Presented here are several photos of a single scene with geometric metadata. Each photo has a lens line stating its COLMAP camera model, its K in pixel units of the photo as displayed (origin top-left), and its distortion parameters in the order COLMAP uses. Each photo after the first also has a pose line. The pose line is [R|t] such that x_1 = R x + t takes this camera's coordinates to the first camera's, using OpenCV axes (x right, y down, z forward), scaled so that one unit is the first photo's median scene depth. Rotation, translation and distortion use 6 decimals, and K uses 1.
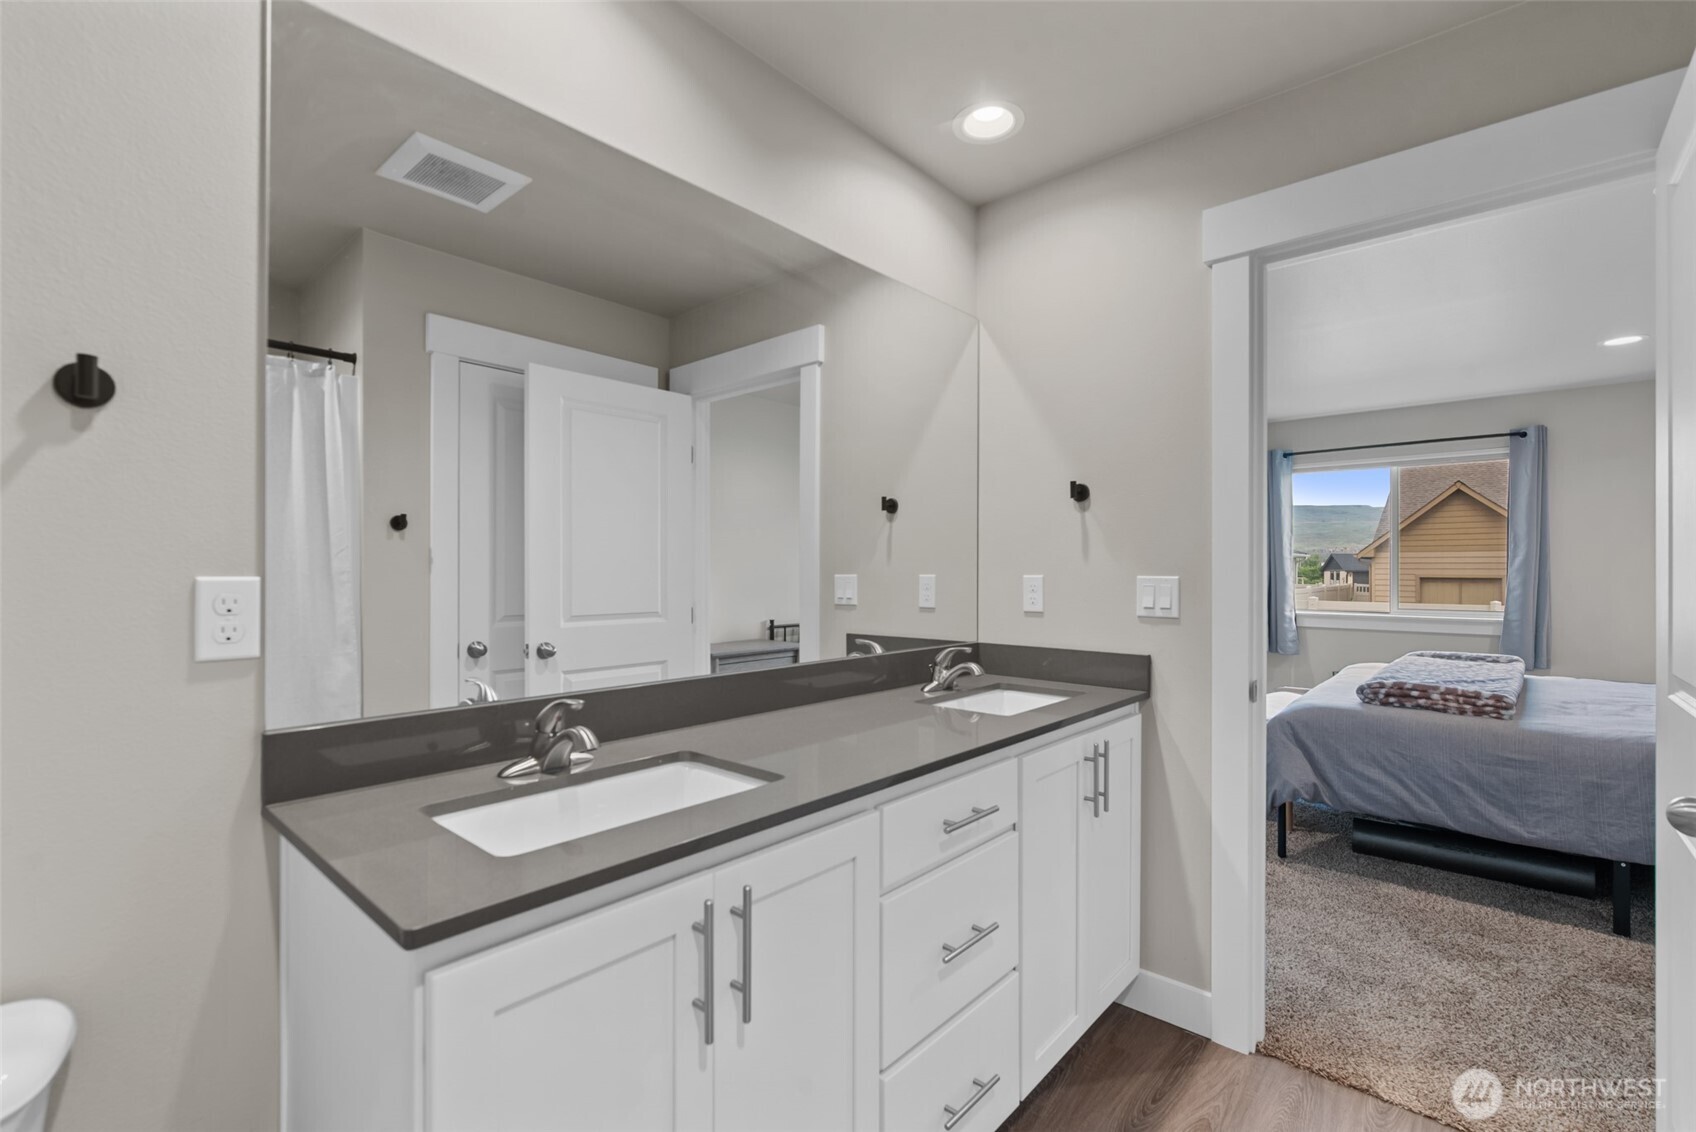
lens RADIAL K [[741.3, 0, 859.9], [0, 741.3, 560.6], [0, 0, 1]] dist [0.001906, -0.000046]
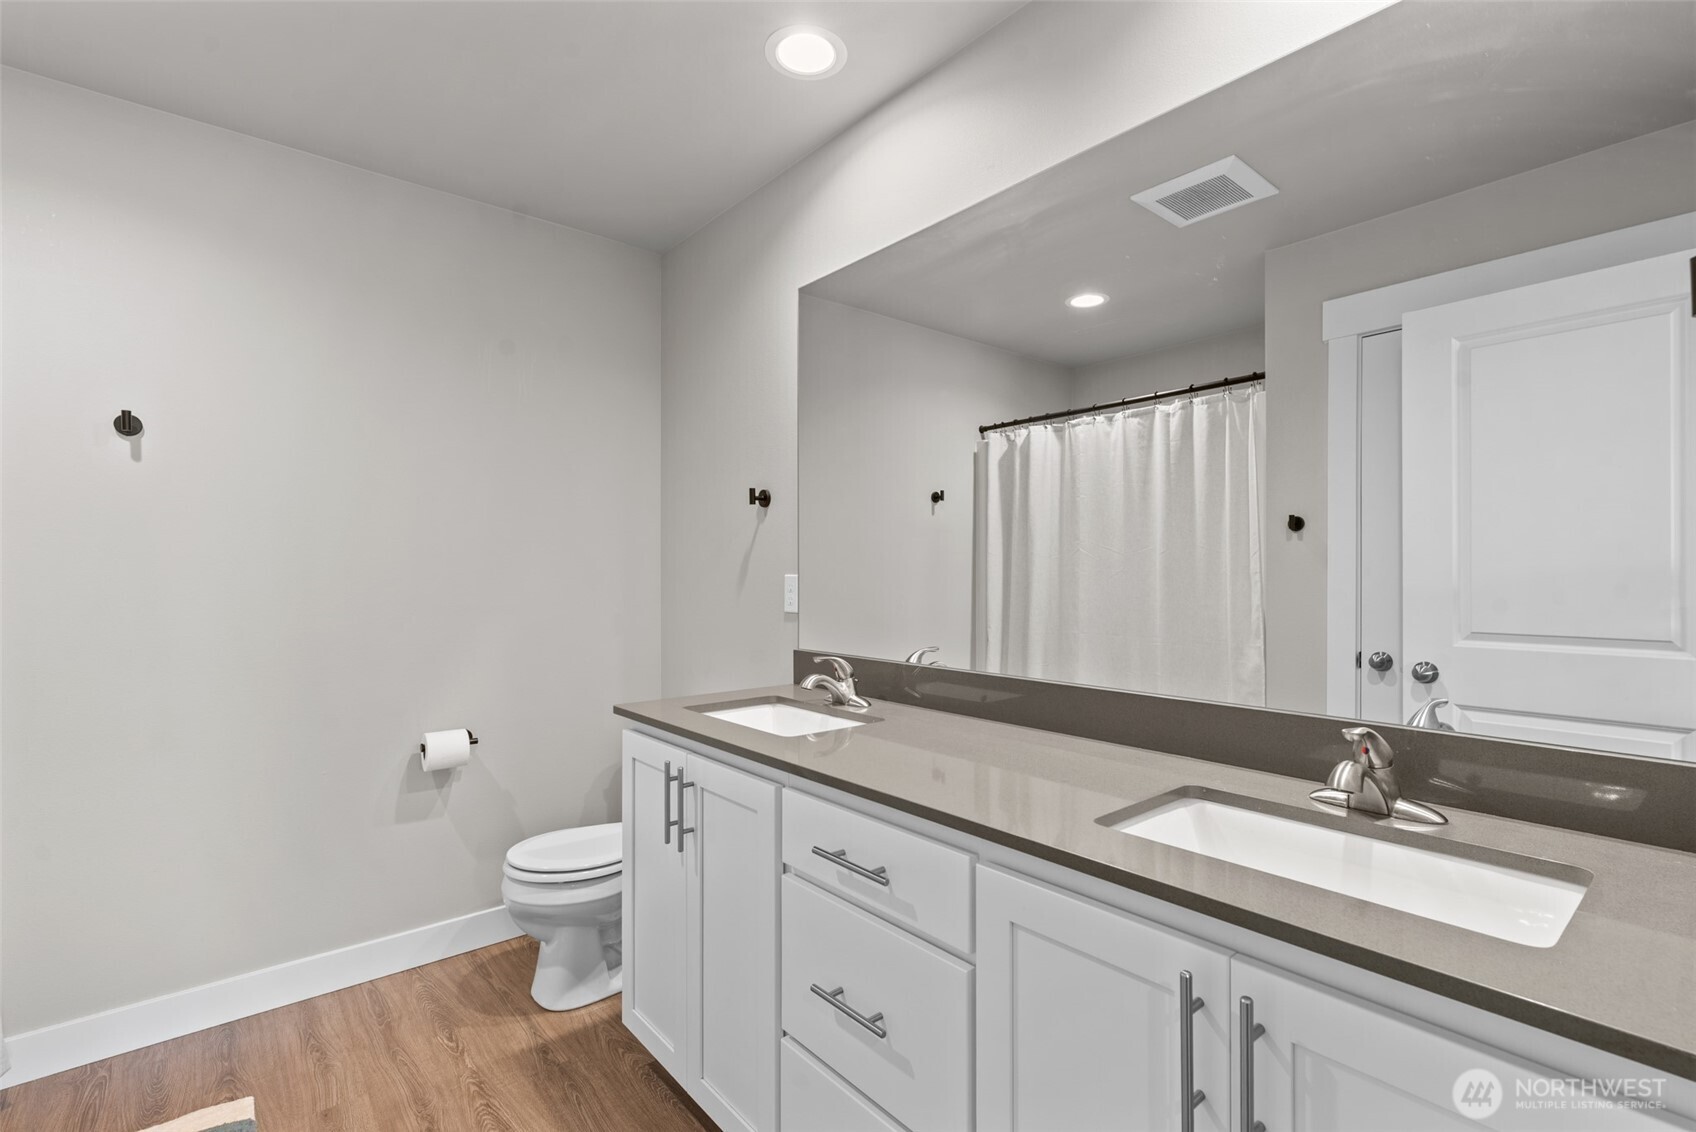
lens RADIAL K [[784.7, 0, 876.6], [0, 784.7, 566.5], [0, 0, 1]] dist [0.001622, 0.000123]
pose [[-0.130980, -0.005654, -0.991369, 0.614022], [0.014546, 0.999865, -0.007625, 0.008529], [0.991278, -0.015419, -0.130880, 0.681799]]
